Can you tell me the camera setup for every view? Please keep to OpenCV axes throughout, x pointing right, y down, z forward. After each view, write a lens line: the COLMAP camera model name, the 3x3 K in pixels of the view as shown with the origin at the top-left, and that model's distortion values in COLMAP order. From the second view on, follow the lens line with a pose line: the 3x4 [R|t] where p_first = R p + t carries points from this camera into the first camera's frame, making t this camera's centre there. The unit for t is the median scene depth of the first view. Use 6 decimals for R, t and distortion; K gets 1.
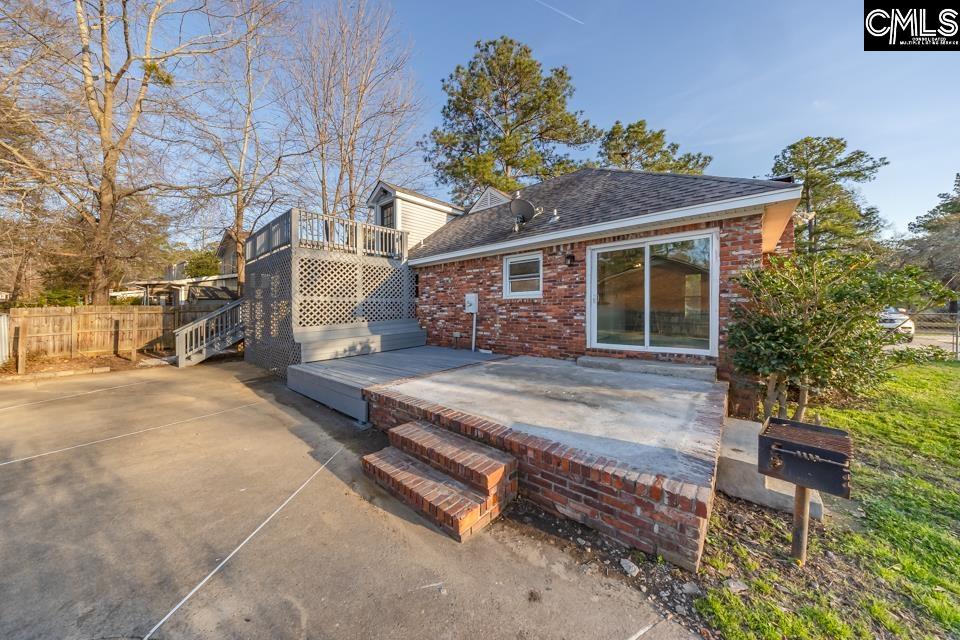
lens RADIAL K [[310.9, 0, 386.0], [0, 310.9, 314.5], [0, 0, 1]] dist [-0.019170, 0.000075]
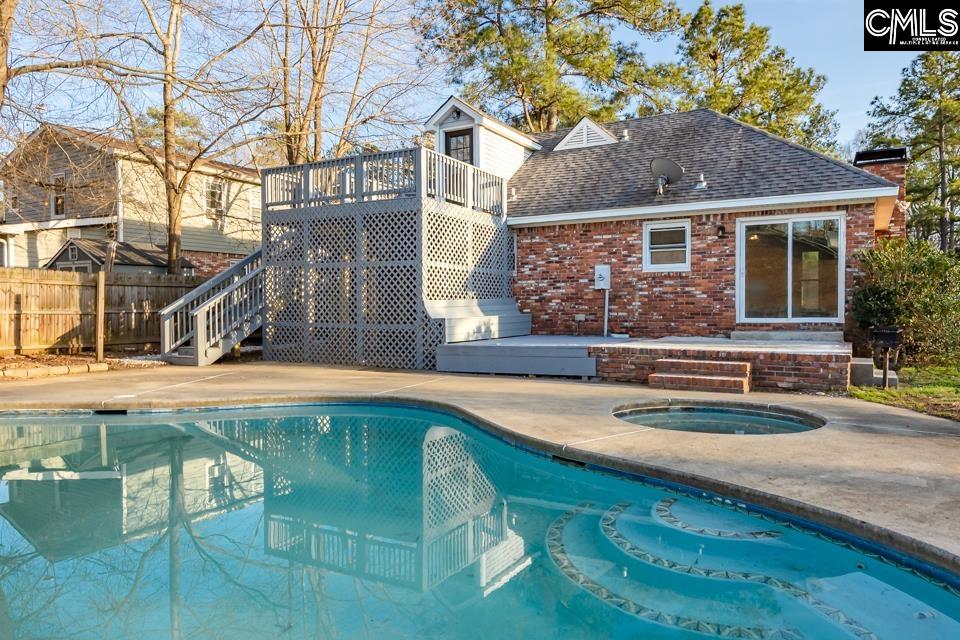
lens RADIAL K [[668.4, 0, 480.0], [0, 668.4, 320.0], [0, 0, 1]] dist [-0.006568, 0.005543]
pose [[0.939127, 0.003329, 0.343554, -0.692827], [-0.003380, 0.999994, -0.000449, 0.085812], [-0.343554, -0.000740, 0.939133, -0.582328]]
